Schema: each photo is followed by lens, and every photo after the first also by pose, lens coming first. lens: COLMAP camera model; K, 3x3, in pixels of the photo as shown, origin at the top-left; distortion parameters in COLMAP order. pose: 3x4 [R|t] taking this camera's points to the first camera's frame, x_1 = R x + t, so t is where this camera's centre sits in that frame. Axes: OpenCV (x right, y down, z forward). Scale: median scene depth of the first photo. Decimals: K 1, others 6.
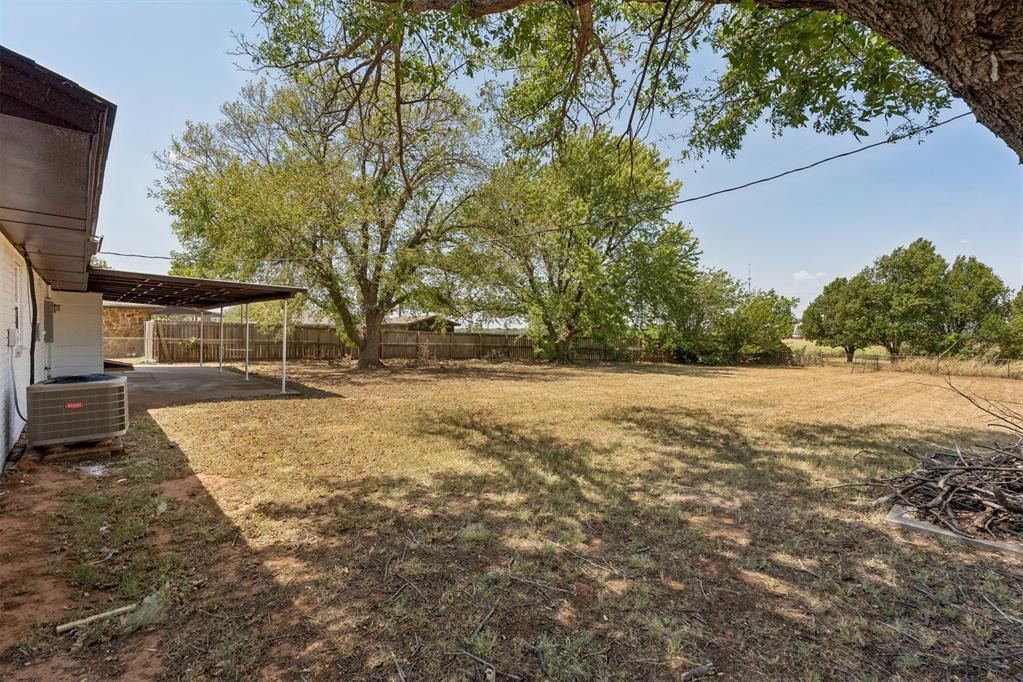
lens RADIAL K [[460.5, 0, 512.9], [0, 460.5, 343.2], [0, 0, 1]] dist [-0.011533, 0.000817]
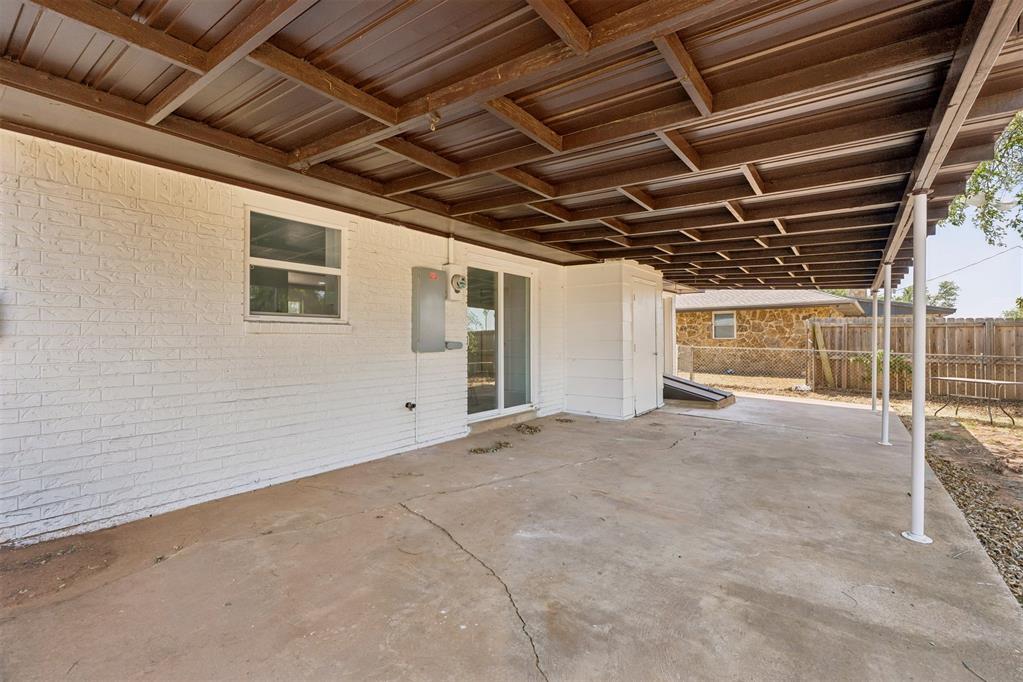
lens RADIAL K [[460.5, 0, 509.5], [0, 460.5, 339.4], [0, 0, 1]] dist [-0.011533, 0.000817]
pose [[0.172024, -0.013484, -0.985000, -0.251484], [-0.021666, 0.999613, -0.017468, -0.005387], [0.984854, 0.024346, 0.171665, 0.486030]]
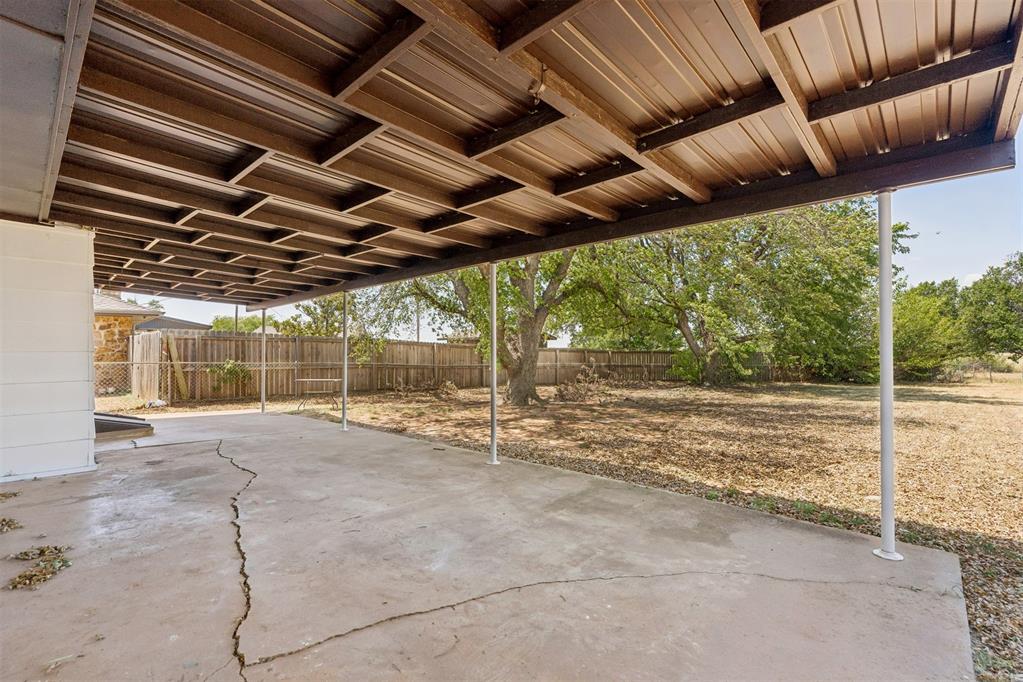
lens RADIAL K [[460.5, 0, 507.5], [0, 460.5, 349.3], [0, 0, 1]] dist [-0.011533, 0.000817]
pose [[0.997657, -0.022167, 0.064719, -0.375146], [0.023752, 0.999434, -0.023811, -0.003520], [-0.064154, 0.025292, 0.997619, 0.391317]]
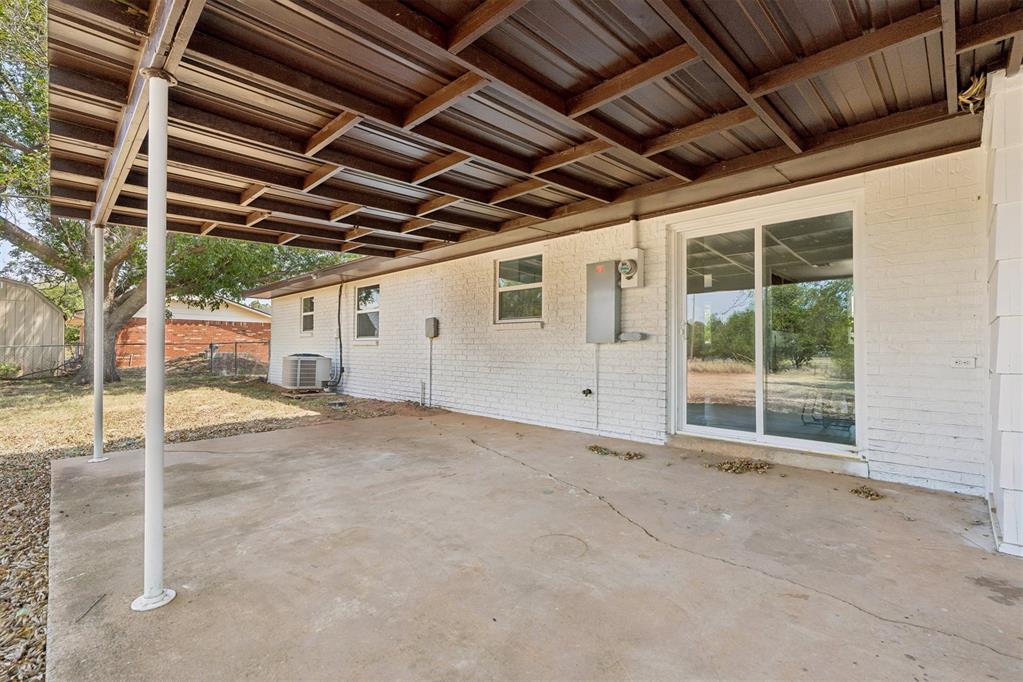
lens RADIAL K [[460.5, 0, 510.8], [0, 460.5, 343.3], [0, 0, 1]] dist [-0.011533, 0.000817]
pose [[-0.999212, -0.022354, -0.032798, -0.435819], [-0.022909, 0.999599, 0.016638, -0.004941], [0.032413, 0.017376, -0.999324, 0.727414]]
